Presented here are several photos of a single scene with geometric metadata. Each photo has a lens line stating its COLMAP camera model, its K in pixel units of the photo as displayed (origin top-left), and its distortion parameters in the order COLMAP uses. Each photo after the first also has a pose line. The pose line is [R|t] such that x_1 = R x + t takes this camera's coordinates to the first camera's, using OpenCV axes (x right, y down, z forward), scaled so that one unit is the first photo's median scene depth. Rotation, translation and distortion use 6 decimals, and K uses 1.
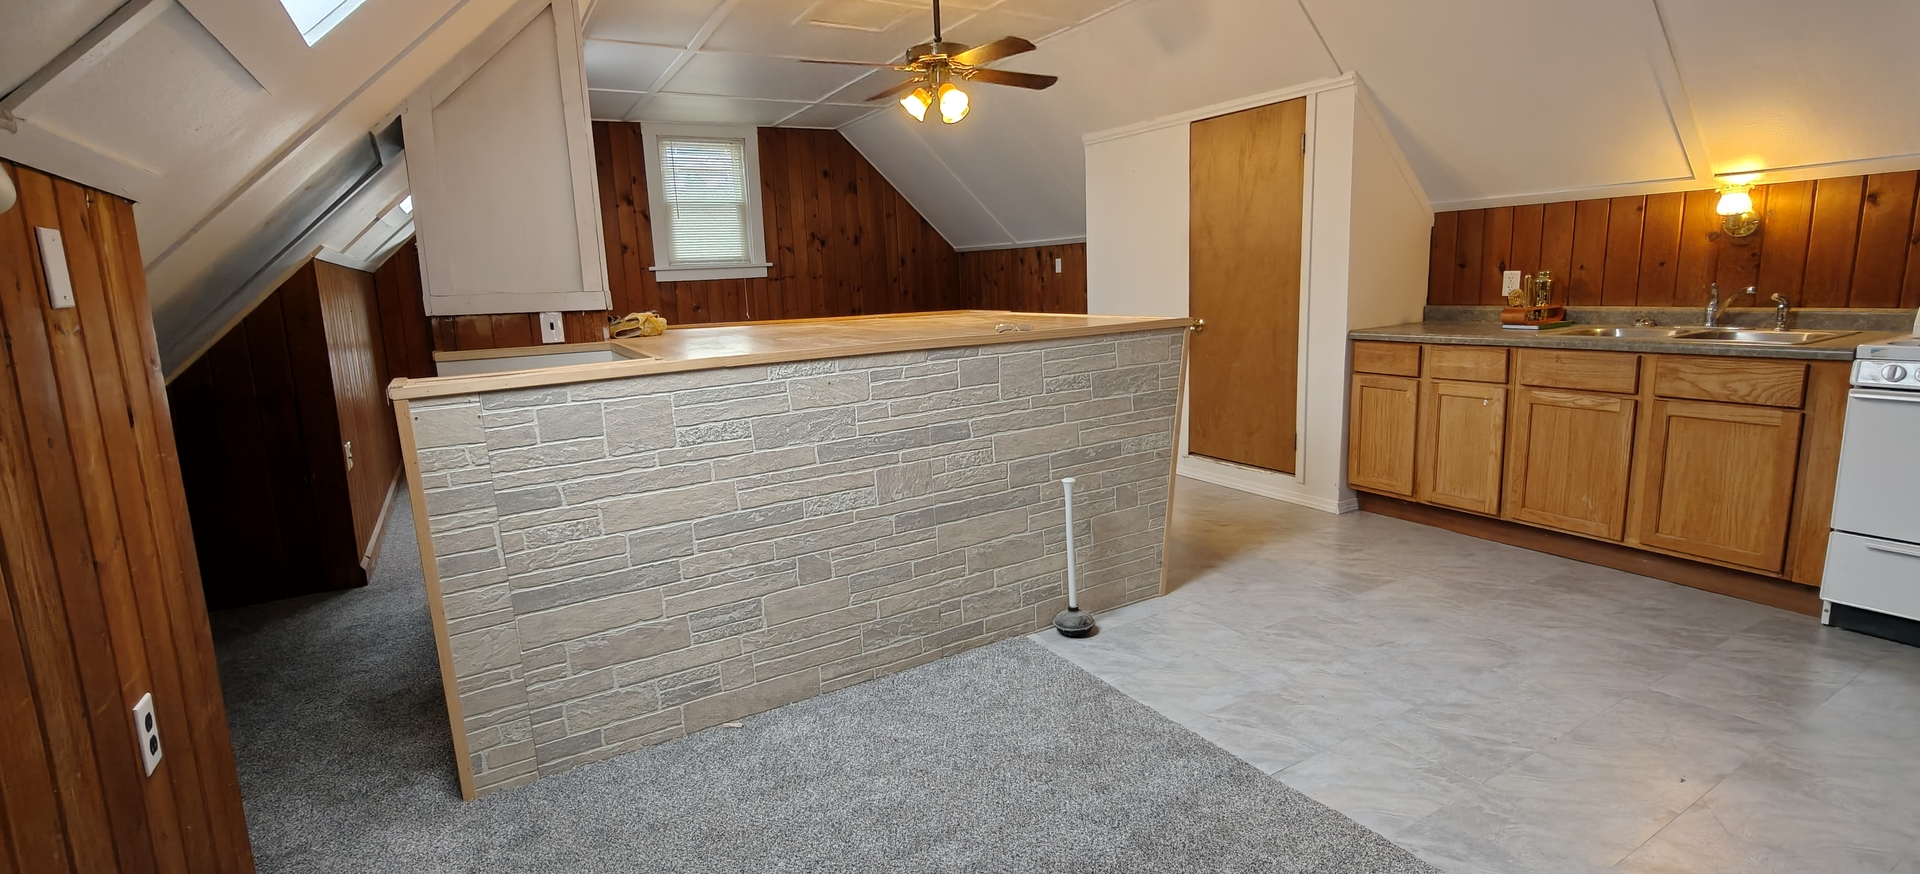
lens RADIAL K [[871.3, 0, 960.0], [0, 871.3, 437.0], [0, 0, 1]] dist [0.005535, 0.000247]
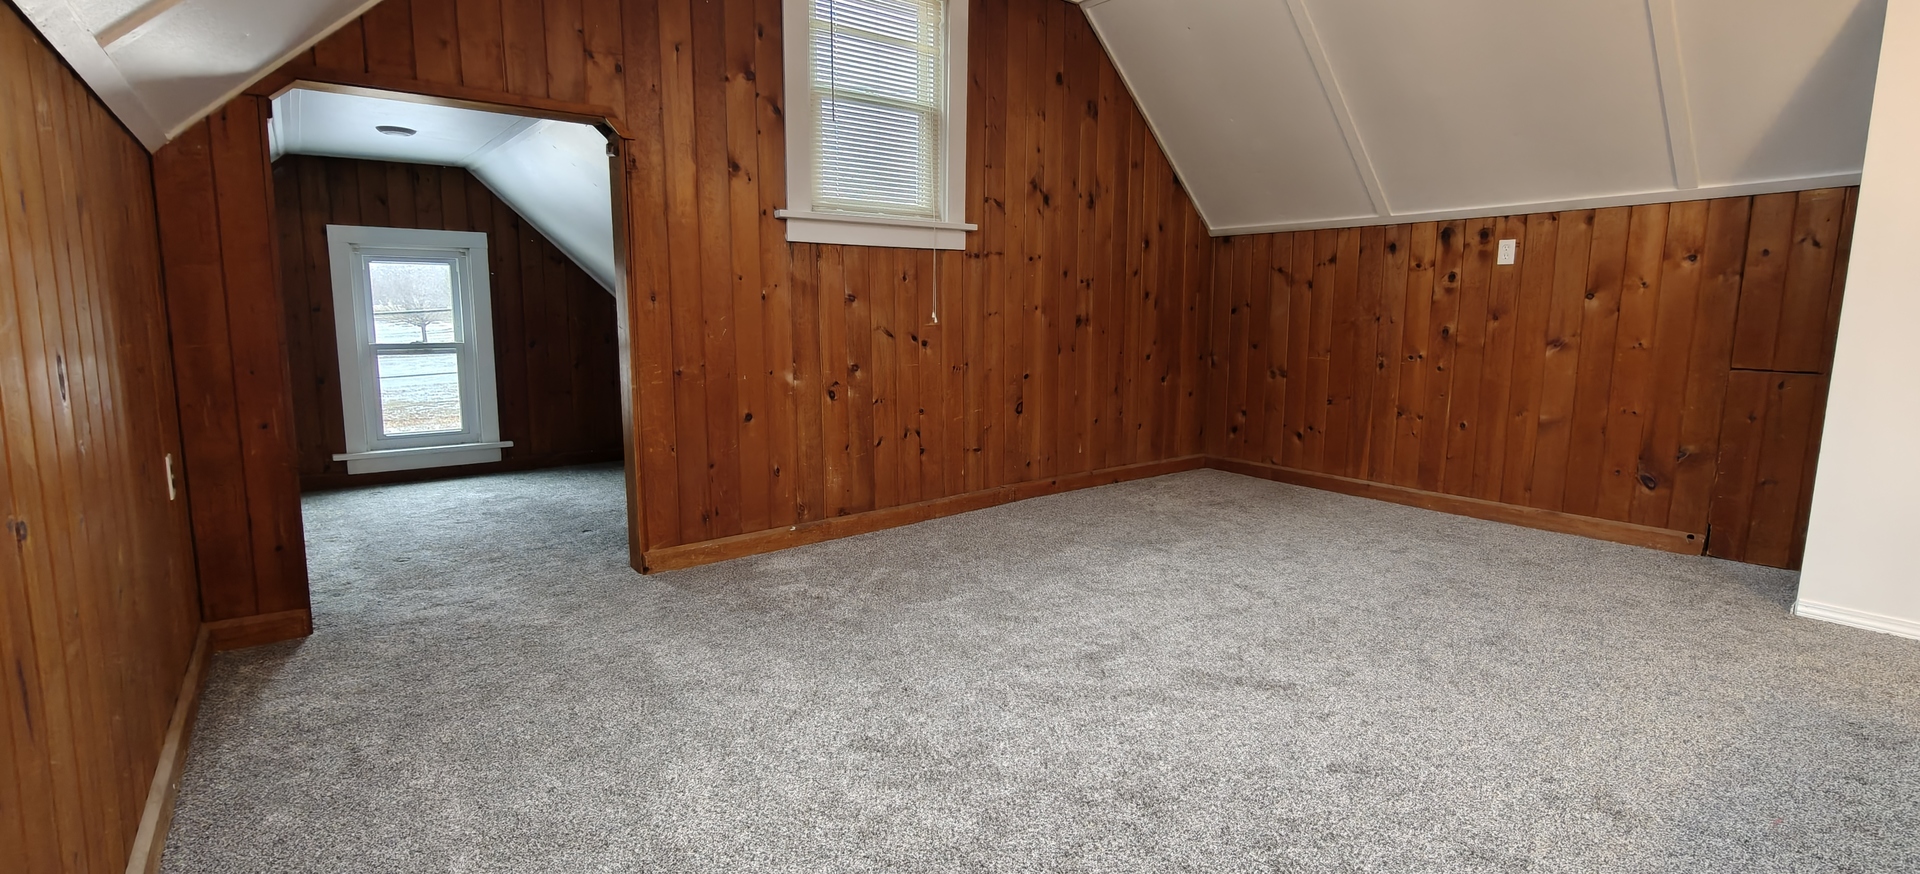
lens RADIAL K [[871.3, 0, 960.0], [0, 871.3, 437.0], [0, 0, 1]] dist [0.005535, 0.000247]
pose [[0.992502, 0.030436, 0.118381, -0.290375], [-0.025625, 0.998791, -0.041948, -0.042332], [-0.119515, 0.038599, 0.992082, 0.464593]]
